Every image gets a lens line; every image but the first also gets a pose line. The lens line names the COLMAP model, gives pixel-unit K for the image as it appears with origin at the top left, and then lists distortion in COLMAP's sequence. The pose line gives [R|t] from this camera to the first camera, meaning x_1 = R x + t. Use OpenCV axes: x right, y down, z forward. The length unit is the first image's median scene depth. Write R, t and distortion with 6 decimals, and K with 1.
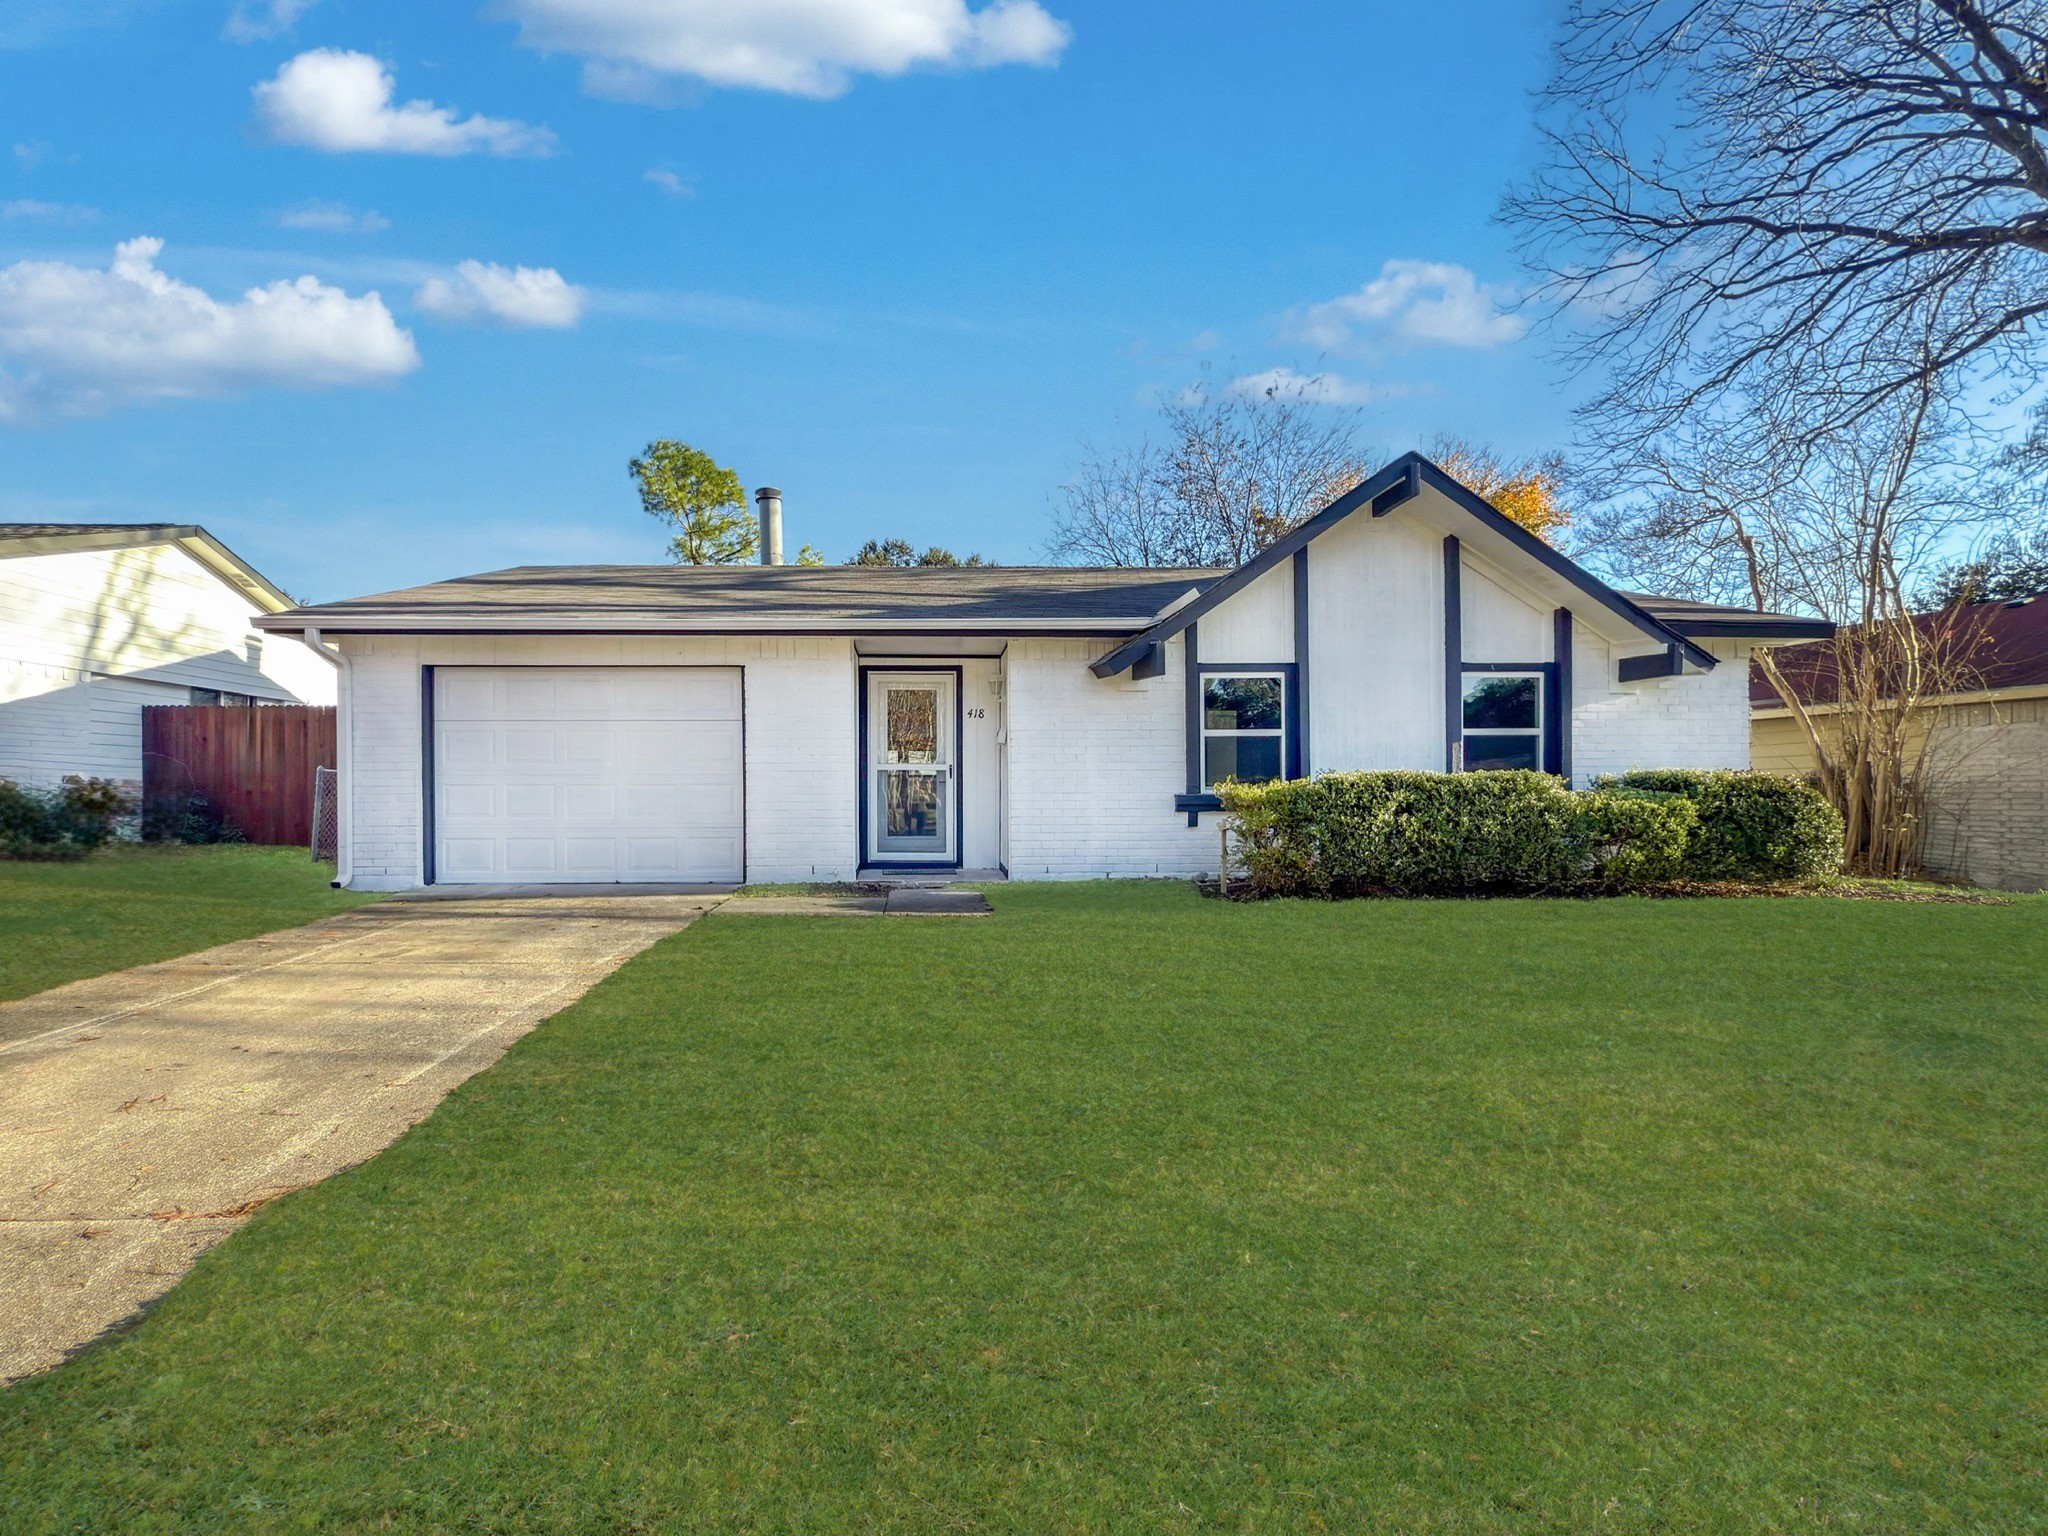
lens RADIAL K [[936.3, 0, 1024.0], [0, 936.3, 768.0], [0, 0, 1]] dist [0.008980, 0.000016]
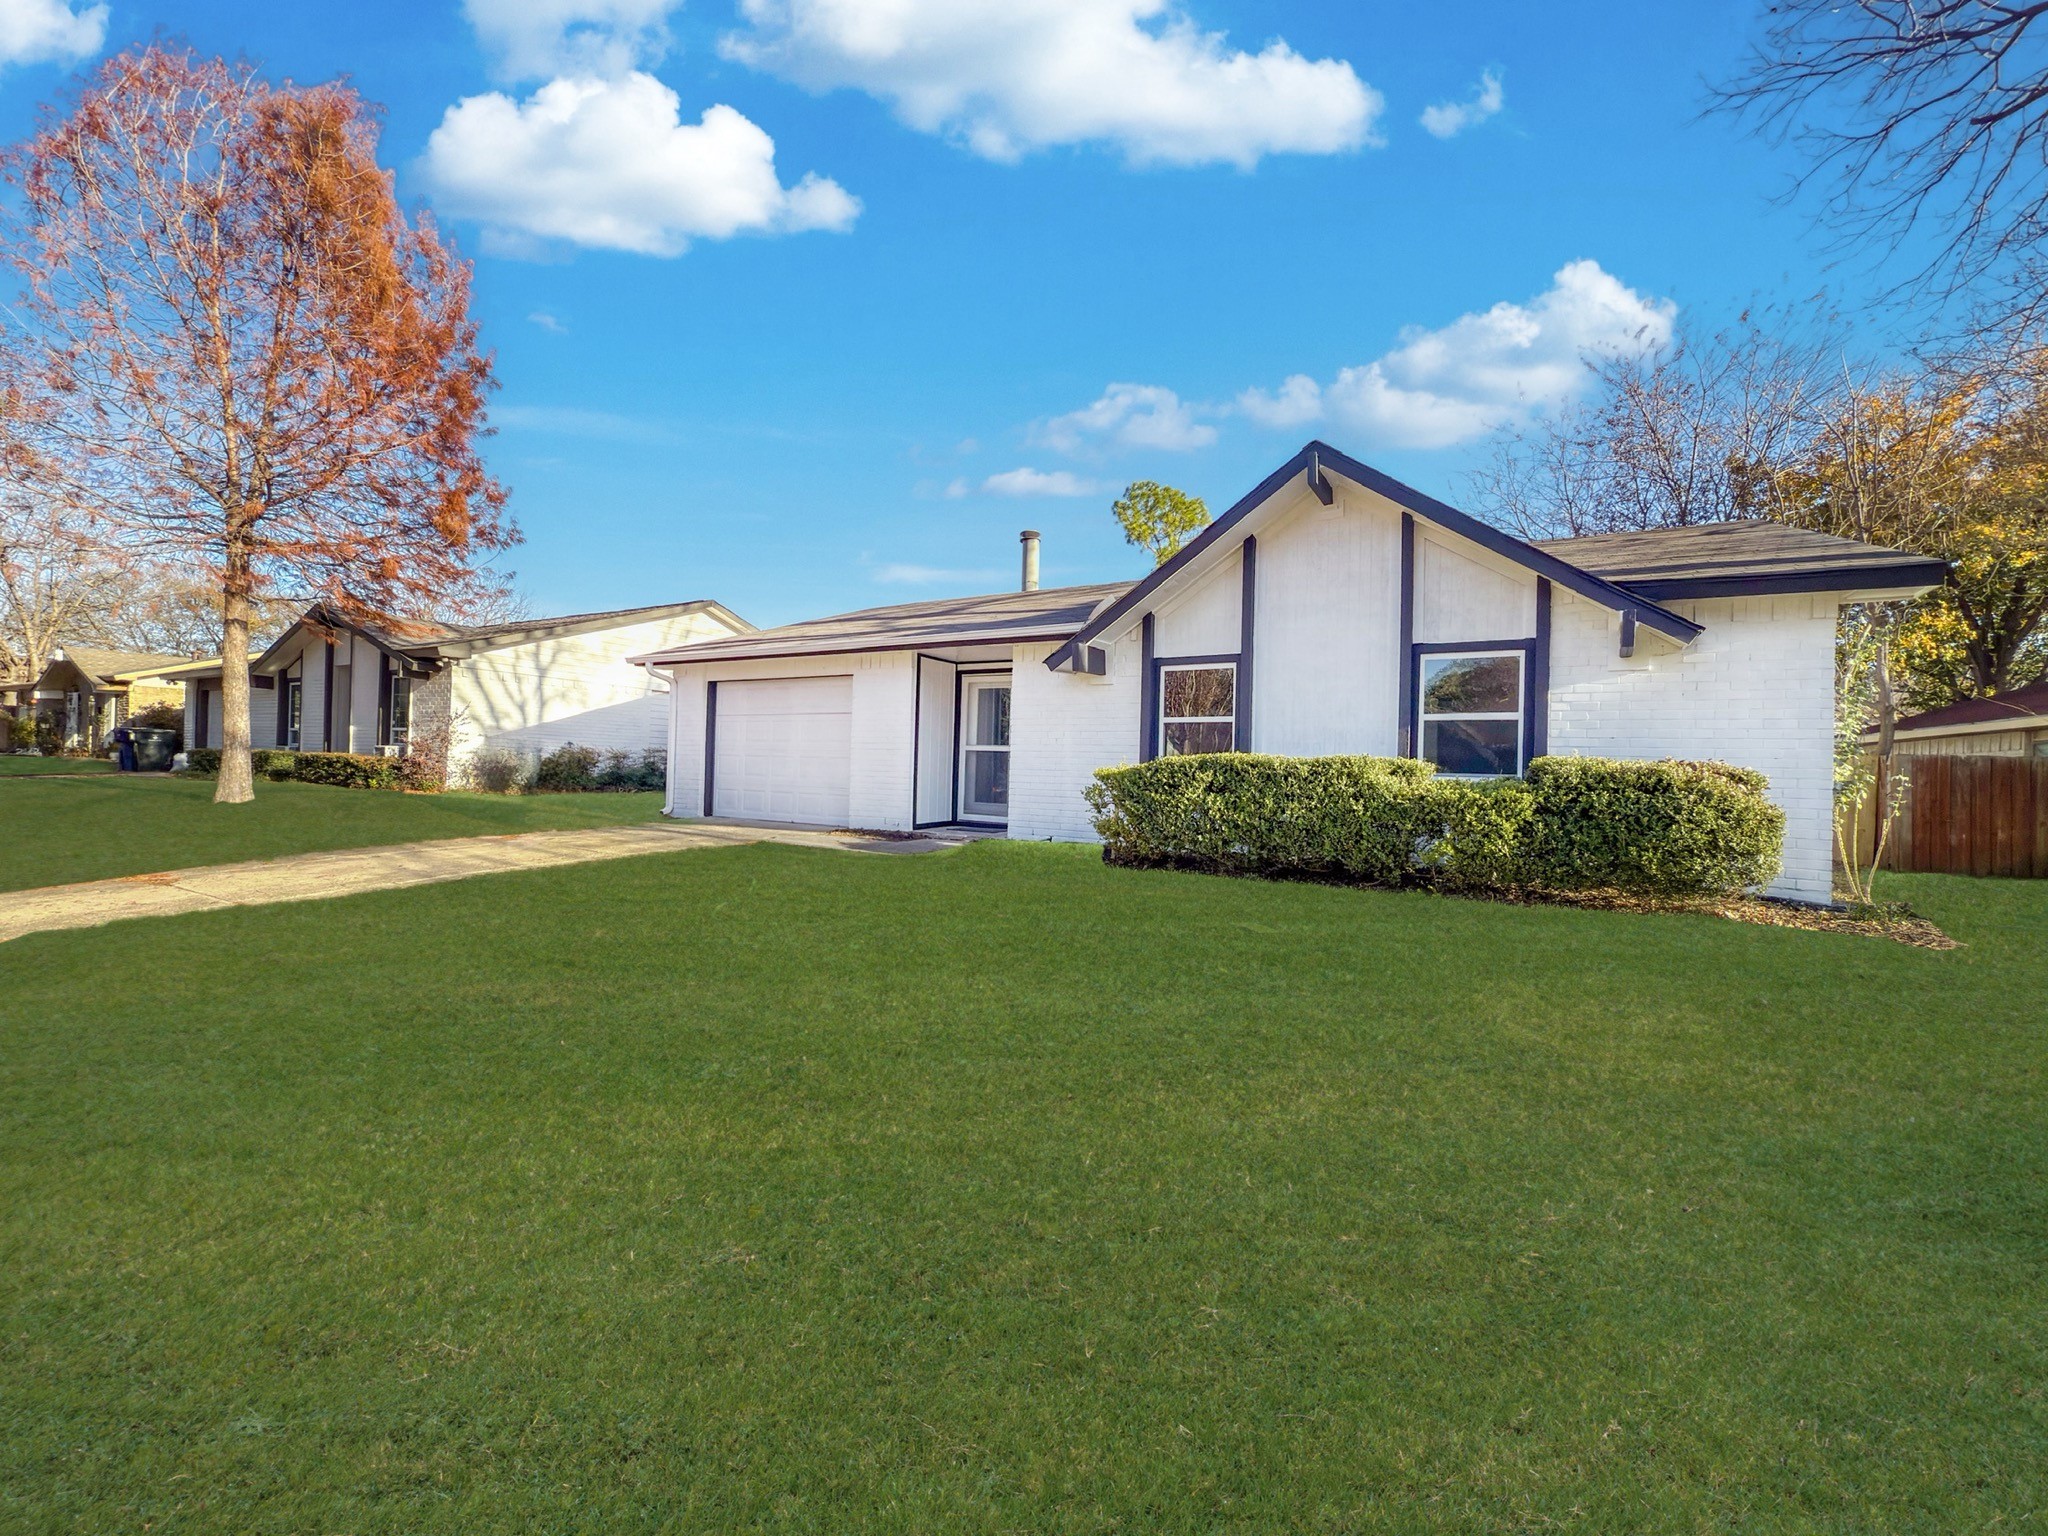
lens RADIAL K [[827.2, 0, 1024.0], [0, 827.2, 768.0], [0, 0, 1]] dist [-0.000593, -0.000056]
pose [[0.846100, 0.024785, -0.532447, 0.582195], [-0.016464, 0.999657, 0.020370, 0.003033], [0.532770, -0.008469, 0.846218, 0.070440]]
